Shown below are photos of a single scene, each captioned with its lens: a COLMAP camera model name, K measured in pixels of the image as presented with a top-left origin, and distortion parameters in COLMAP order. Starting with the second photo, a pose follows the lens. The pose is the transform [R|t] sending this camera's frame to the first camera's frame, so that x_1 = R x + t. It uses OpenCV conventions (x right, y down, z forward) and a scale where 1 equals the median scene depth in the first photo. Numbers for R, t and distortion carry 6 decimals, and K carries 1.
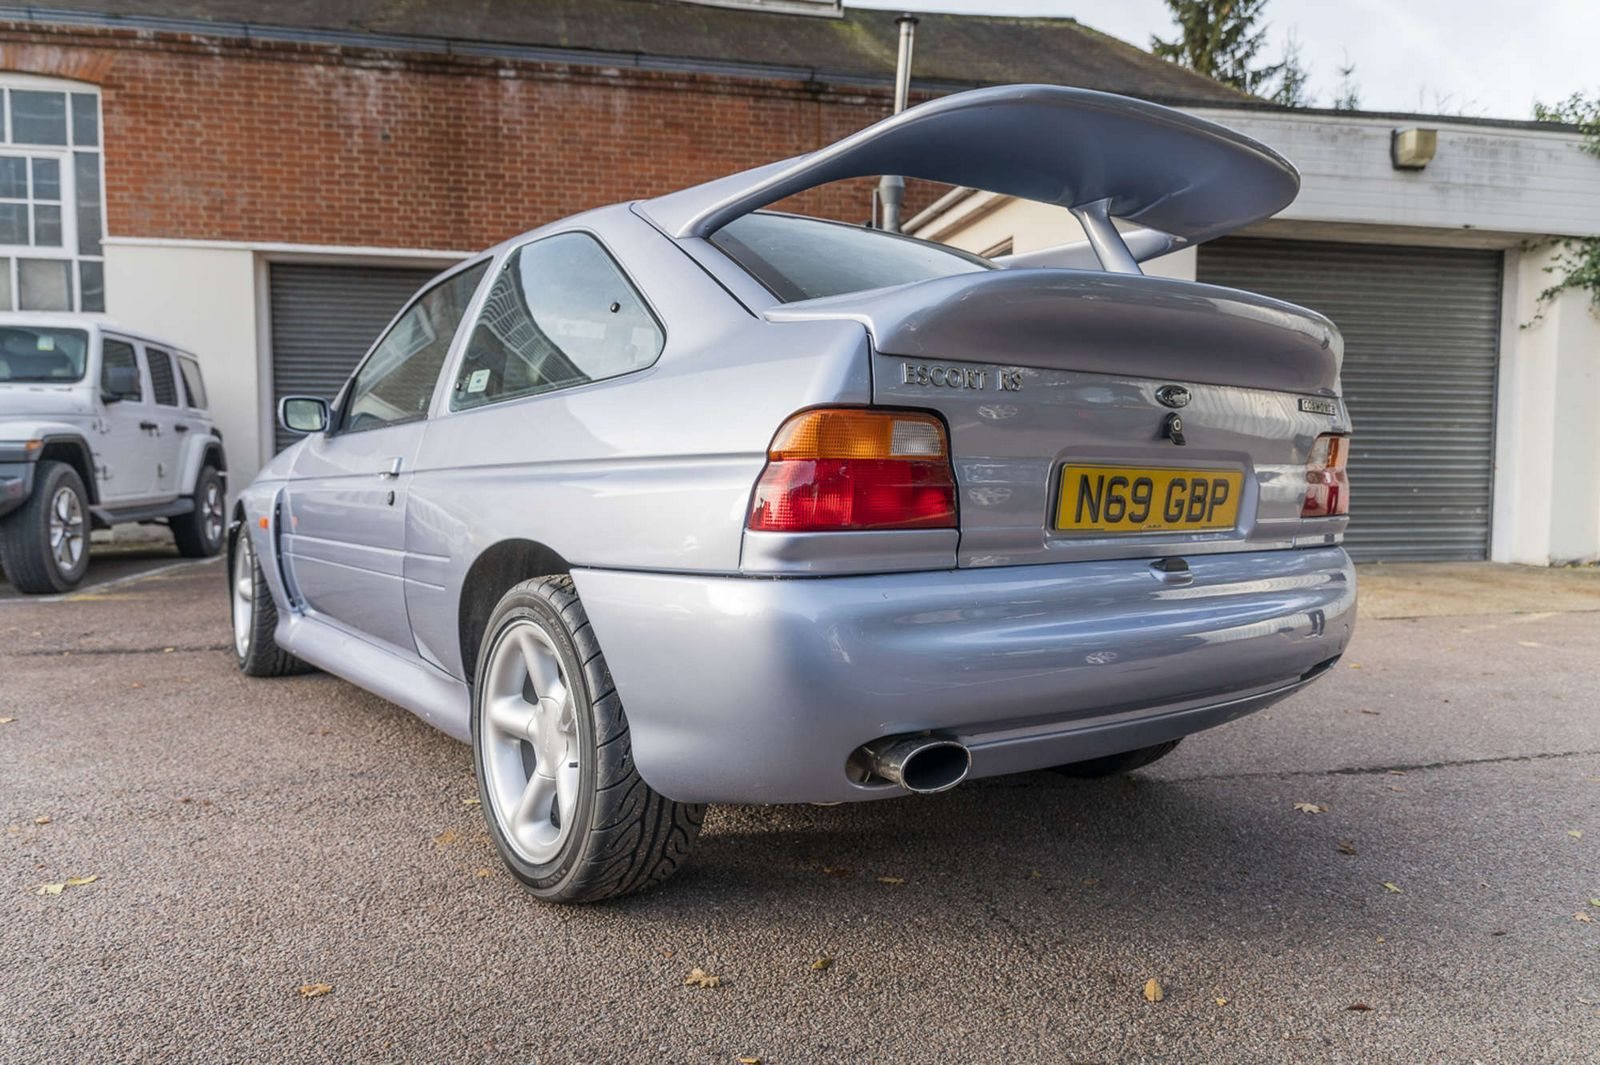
lens RADIAL K [[1015.4, 0, 813.6], [0, 1015.4, 534.7], [0, 0, 1]] dist [0.002890, -0.011796]
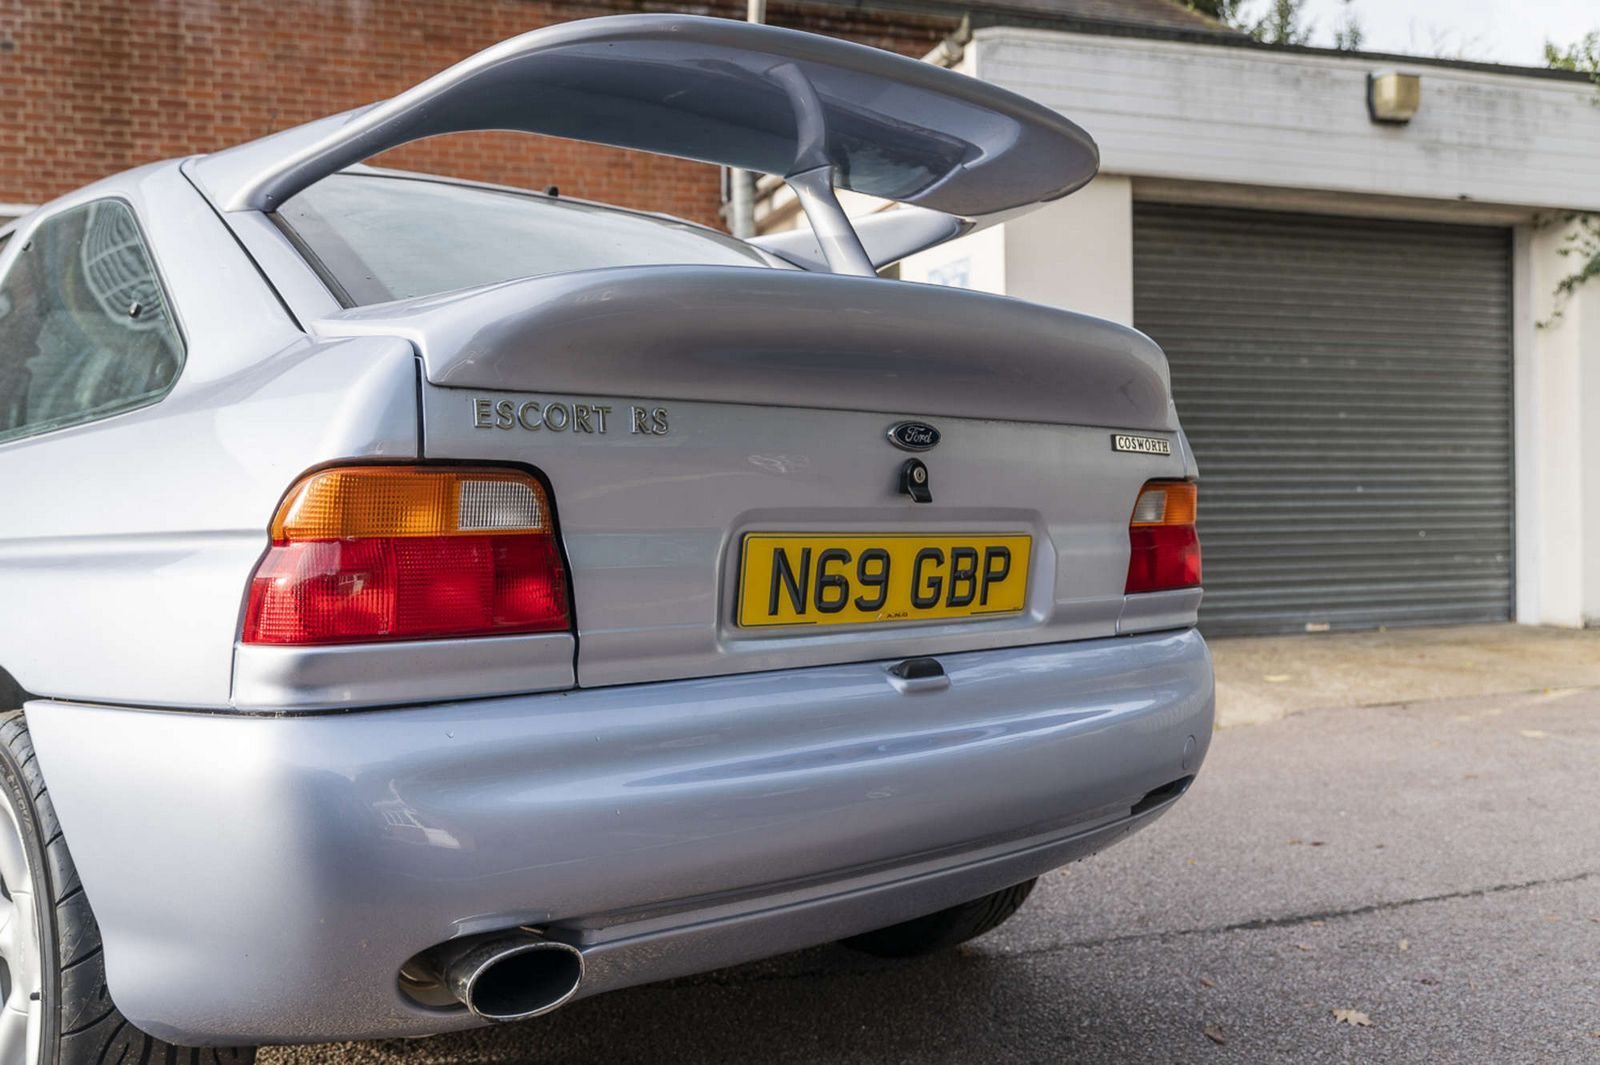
lens RADIAL K [[1417.5, 0, 857.2], [0, 1417.5, 544.3], [0, 0, 1]] dist [-0.041946, 0.024370]
pose [[0.990256, -0.018829, 0.137977, 0.037449], [0.024728, 0.998846, -0.041165, -0.003931], [-0.137042, 0.044176, 0.989580, 0.001594]]
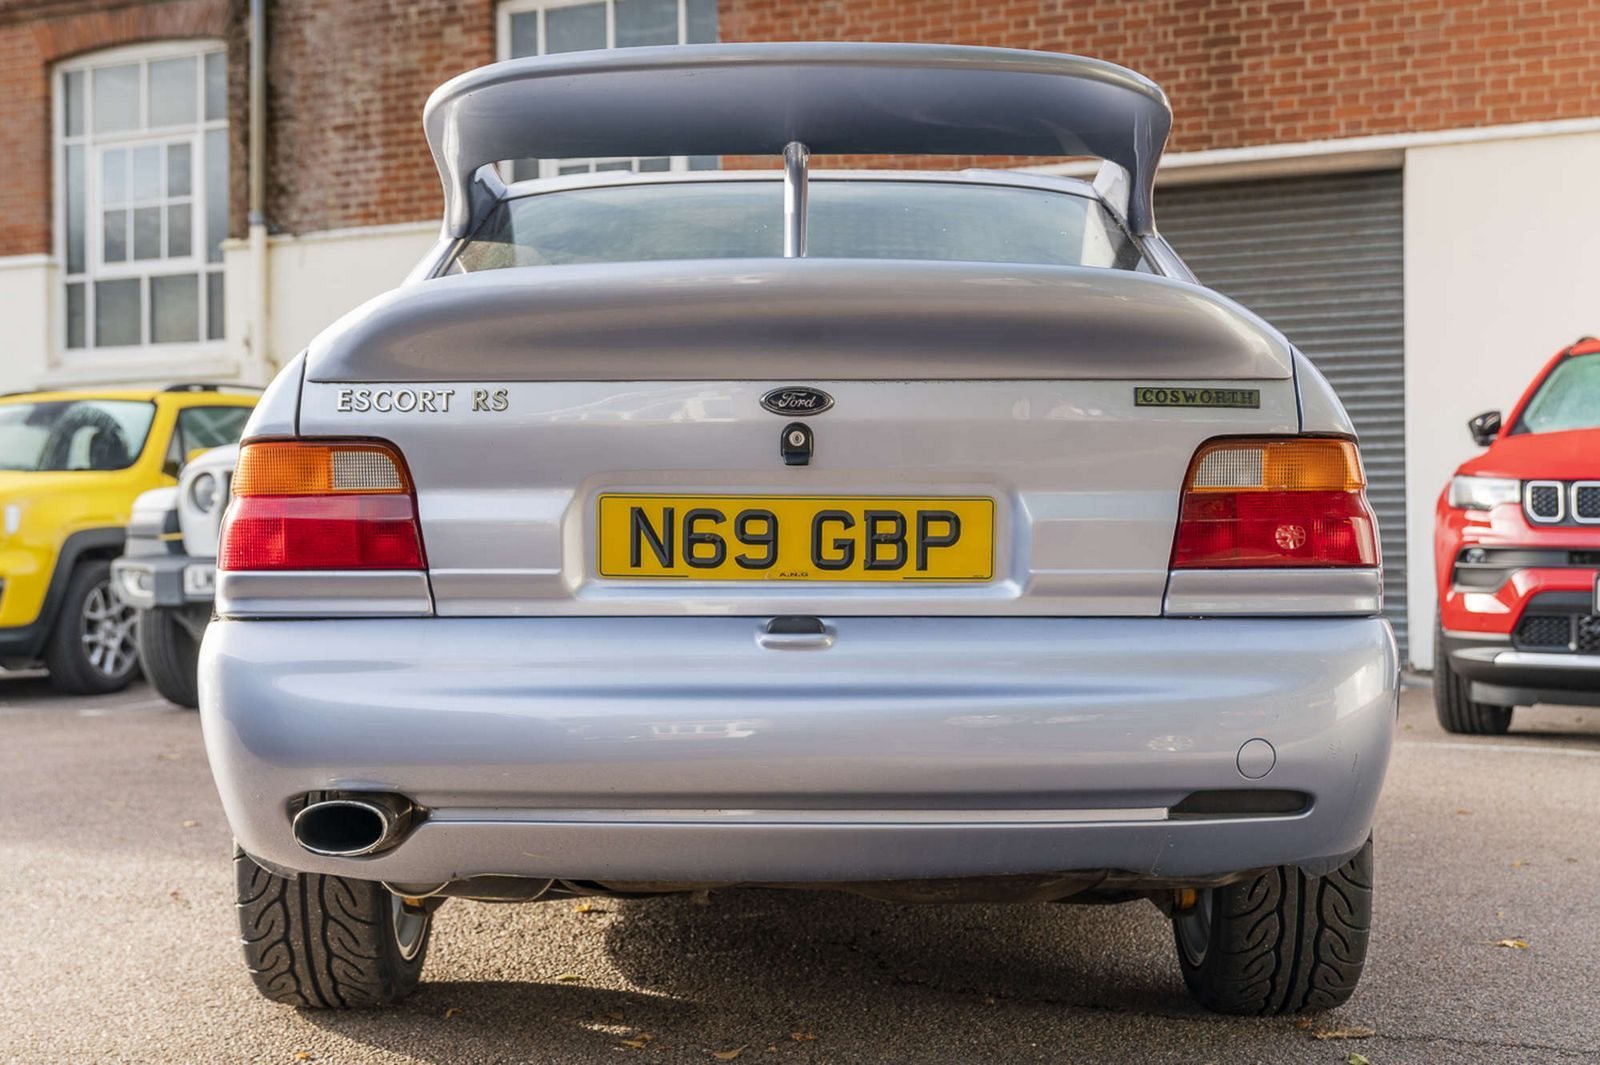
lens RADIAL K [[1955.9, 0, 804.9], [0, 1955.9, 535.0], [0, 0, 1]] dist [0.023211, 0.000000]
pose [[0.820284, -0.013518, -0.571796, 0.256171], [-0.023619, 0.998067, -0.057478, 0.009866], [0.571468, 0.060653, 0.818380, -0.037301]]
